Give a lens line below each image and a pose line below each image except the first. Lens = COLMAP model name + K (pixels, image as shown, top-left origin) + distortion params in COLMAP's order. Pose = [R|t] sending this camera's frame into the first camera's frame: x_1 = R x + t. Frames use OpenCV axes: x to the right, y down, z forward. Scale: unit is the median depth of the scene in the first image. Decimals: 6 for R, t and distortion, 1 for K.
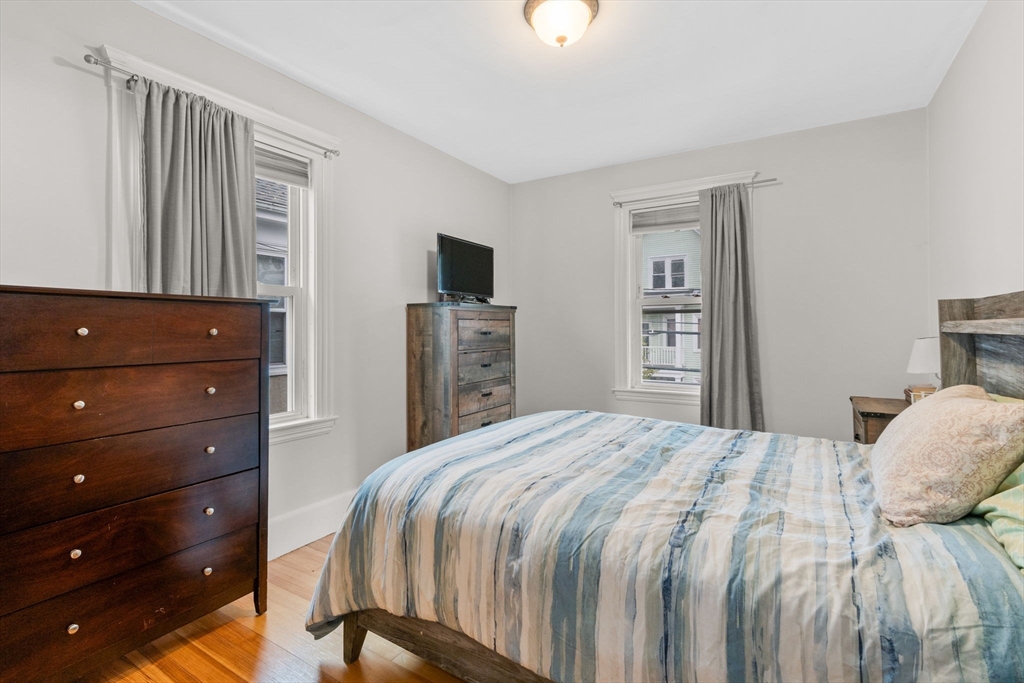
lens RADIAL K [[470.3, 0, 512.0], [0, 470.3, 330.6], [0, 0, 1]] dist [-0.001118, -0.001278]
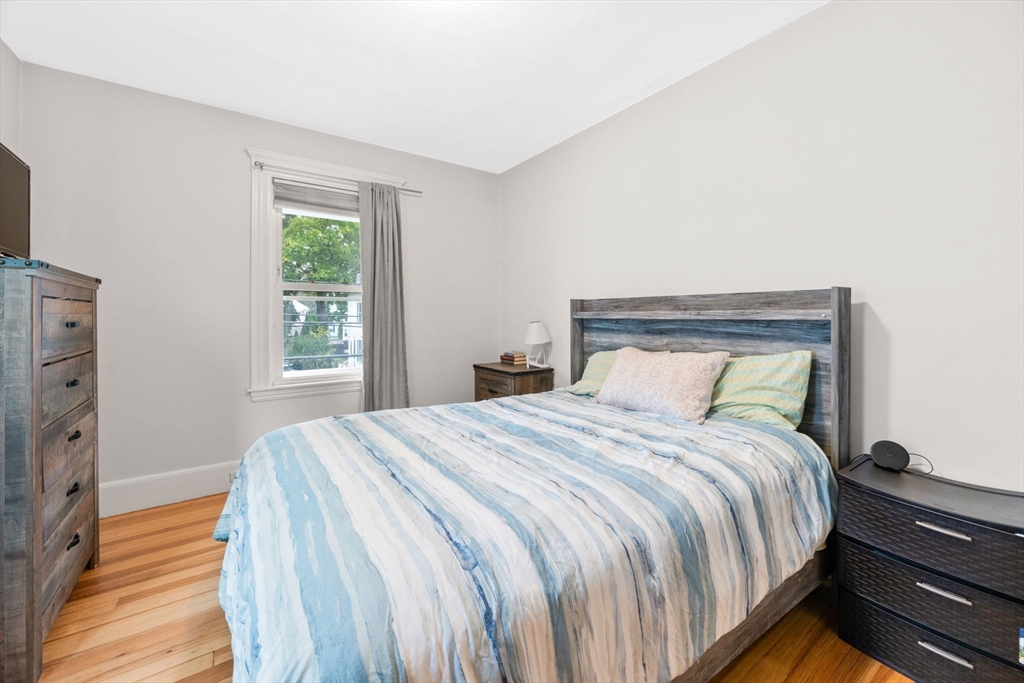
lens RADIAL K [[404.2, 0, 513.5], [0, 404.2, 327.1], [0, 0, 1]] dist [0.001875, 0.000010]
pose [[0.391996, -0.024202, 0.919649, -0.534056], [0.004580, 0.999693, 0.024356, -0.000715], [-0.919956, -0.005335, 0.391986, 0.643783]]
